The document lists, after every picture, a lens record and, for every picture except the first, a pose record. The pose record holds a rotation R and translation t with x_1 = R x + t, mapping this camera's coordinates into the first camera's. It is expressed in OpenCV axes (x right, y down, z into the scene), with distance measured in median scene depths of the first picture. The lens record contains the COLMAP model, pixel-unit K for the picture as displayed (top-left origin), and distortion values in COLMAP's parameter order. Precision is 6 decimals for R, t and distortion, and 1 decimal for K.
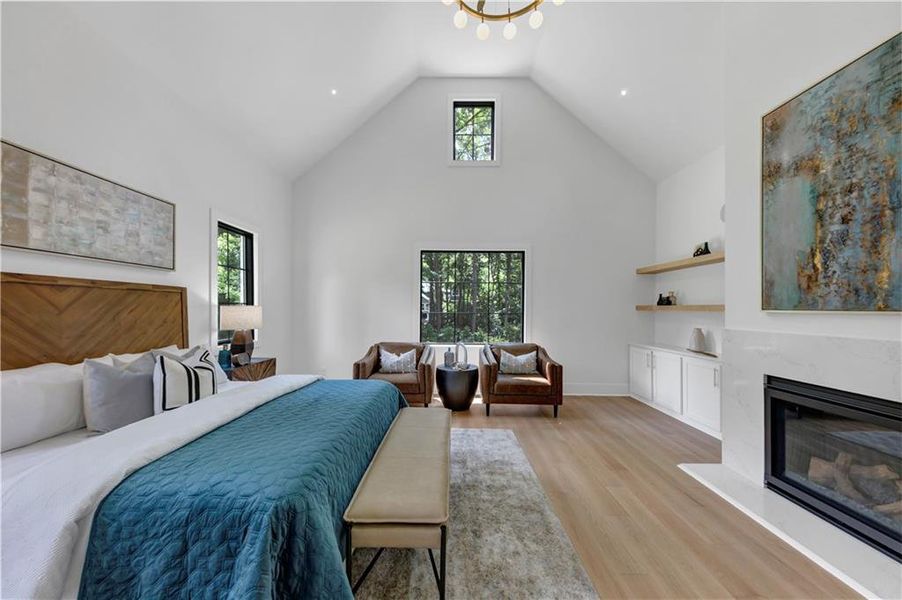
lens RADIAL K [[301.4, 0, 447.3], [0, 301.4, 306.2], [0, 0, 1]] dist [0.000687, -0.000825]
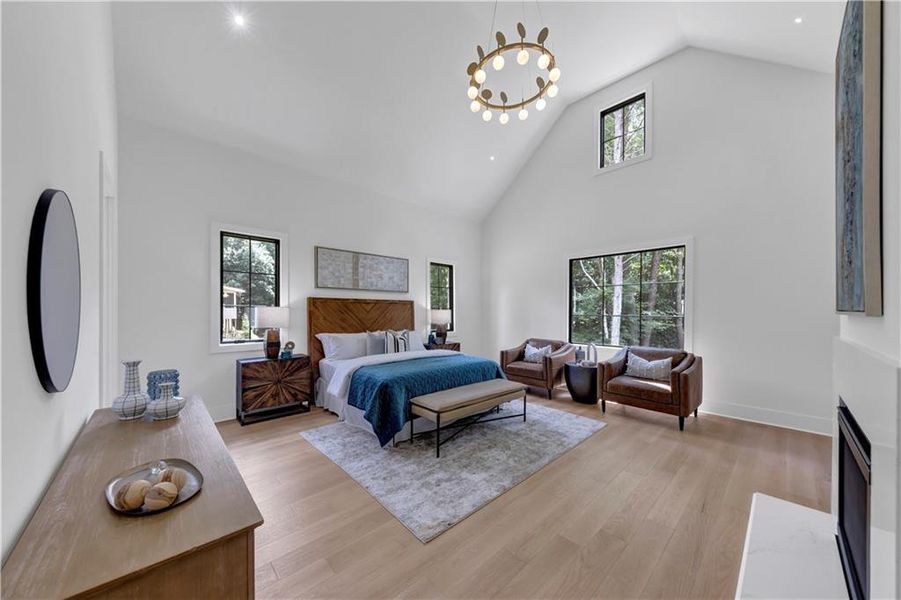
lens RADIAL K [[301.0, 0, 444.8], [0, 301.0, 311.8], [0, 0, 1]] dist [0.000687, -0.000825]
pose [[0.688202, -0.002001, -0.725517, 0.651687], [0.006884, 0.999969, 0.003772, 0.002058], [0.725487, -0.007591, 0.688194, -0.177821]]
